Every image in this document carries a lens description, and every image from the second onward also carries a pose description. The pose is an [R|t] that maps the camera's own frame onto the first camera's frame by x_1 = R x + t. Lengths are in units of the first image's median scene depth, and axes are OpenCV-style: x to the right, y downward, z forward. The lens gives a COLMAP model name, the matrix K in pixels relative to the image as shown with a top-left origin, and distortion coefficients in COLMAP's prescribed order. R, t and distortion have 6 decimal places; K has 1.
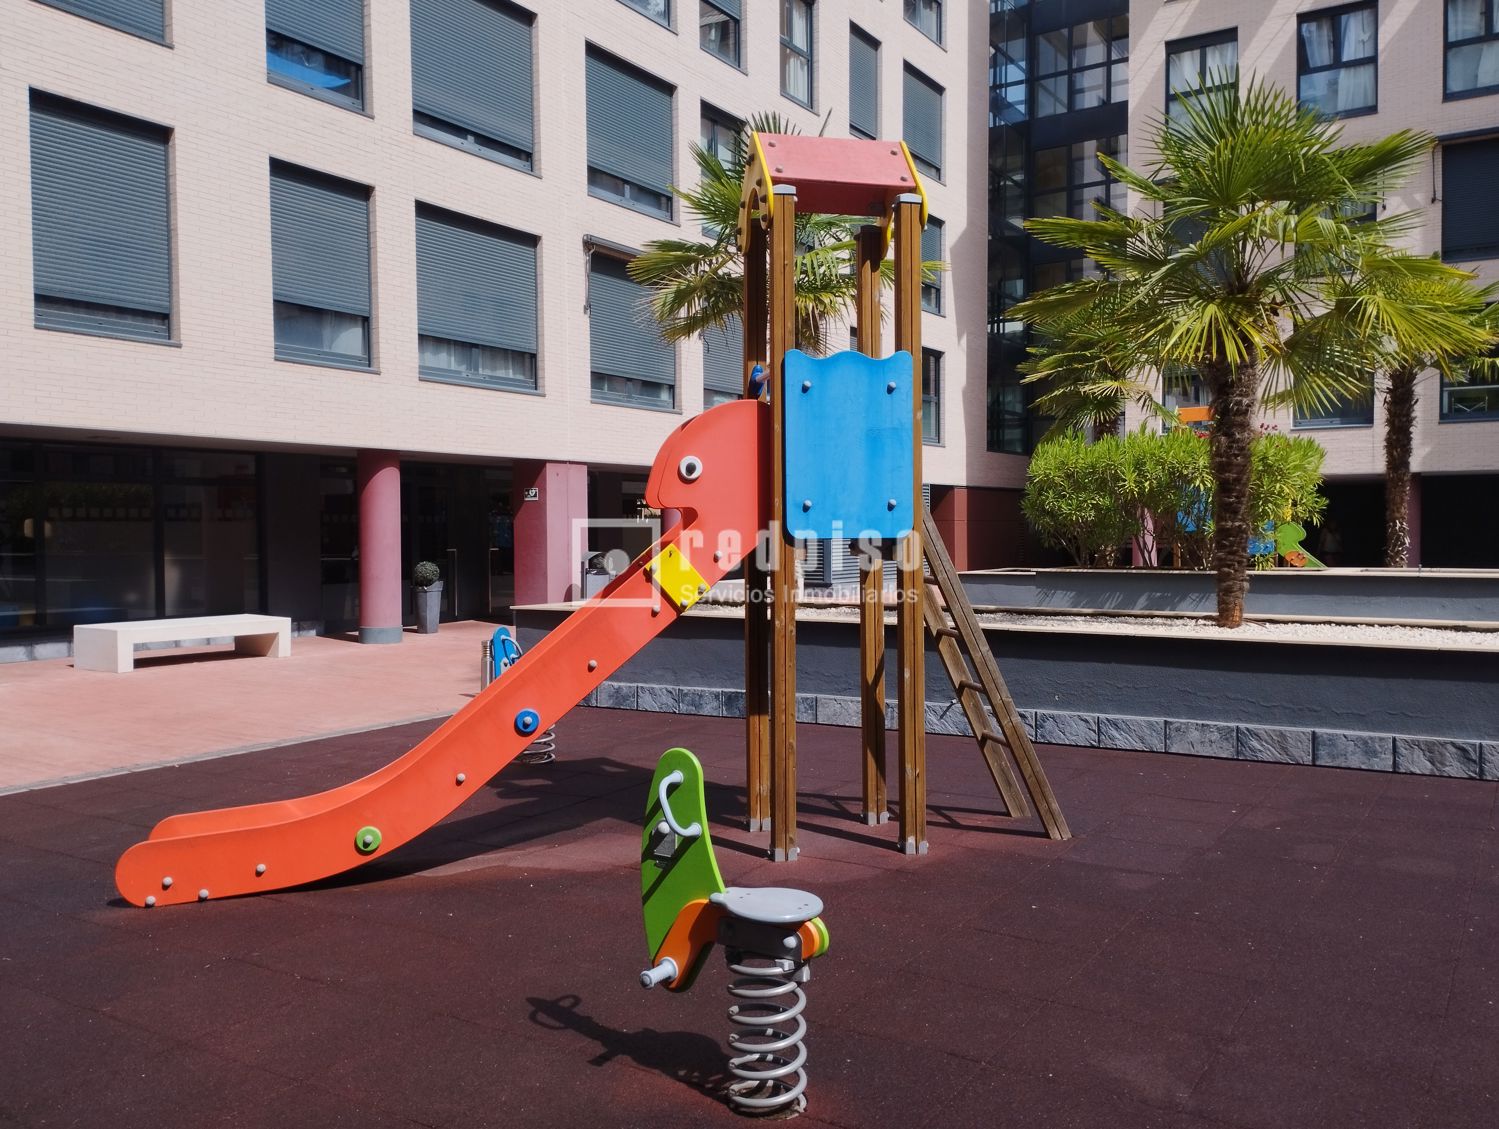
lens RADIAL K [[1215.0, 0, 749.5], [0, 1215.0, 564.5], [0, 0, 1]] dist [0.086924, -0.118190]
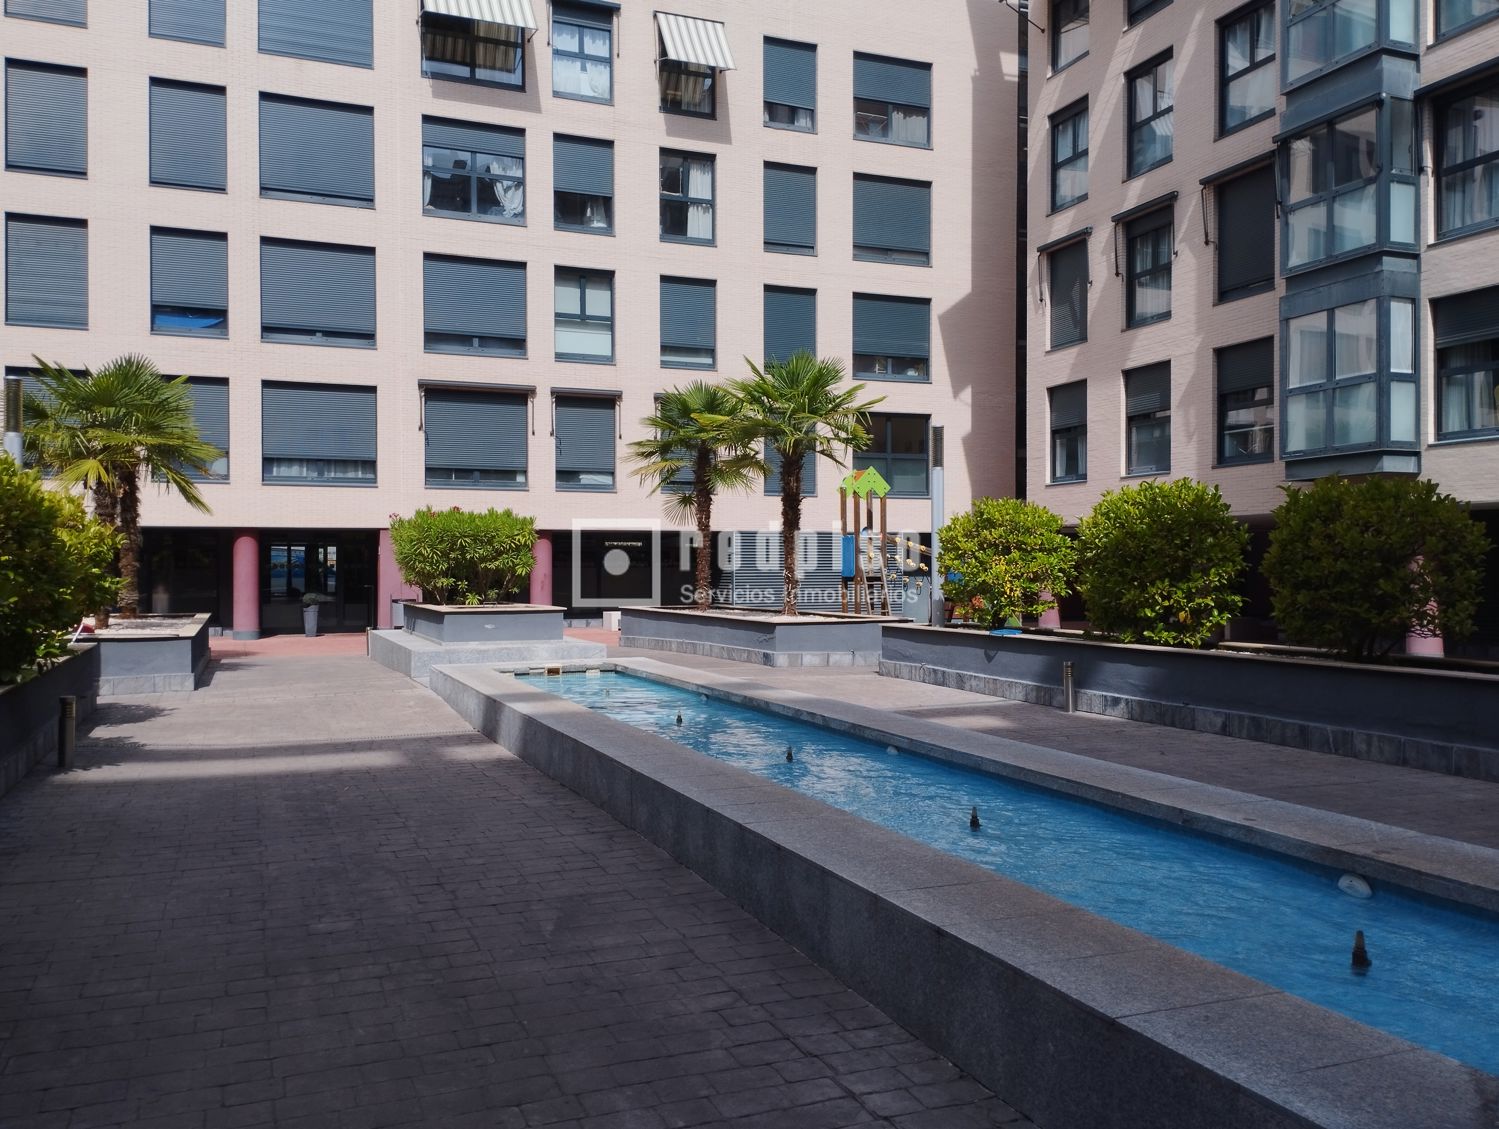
lens RADIAL K [[1215.0, 0, 749.5], [0, 1215.0, 564.5], [0, 0, 1]] dist [0.086924, -0.118190]
pose [[0.819180, 0.000949, -0.573535, 1.064299], [-0.020479, 0.999409, -0.027597, -0.006873], [0.573170, 0.034352, 0.818716, 0.001213]]
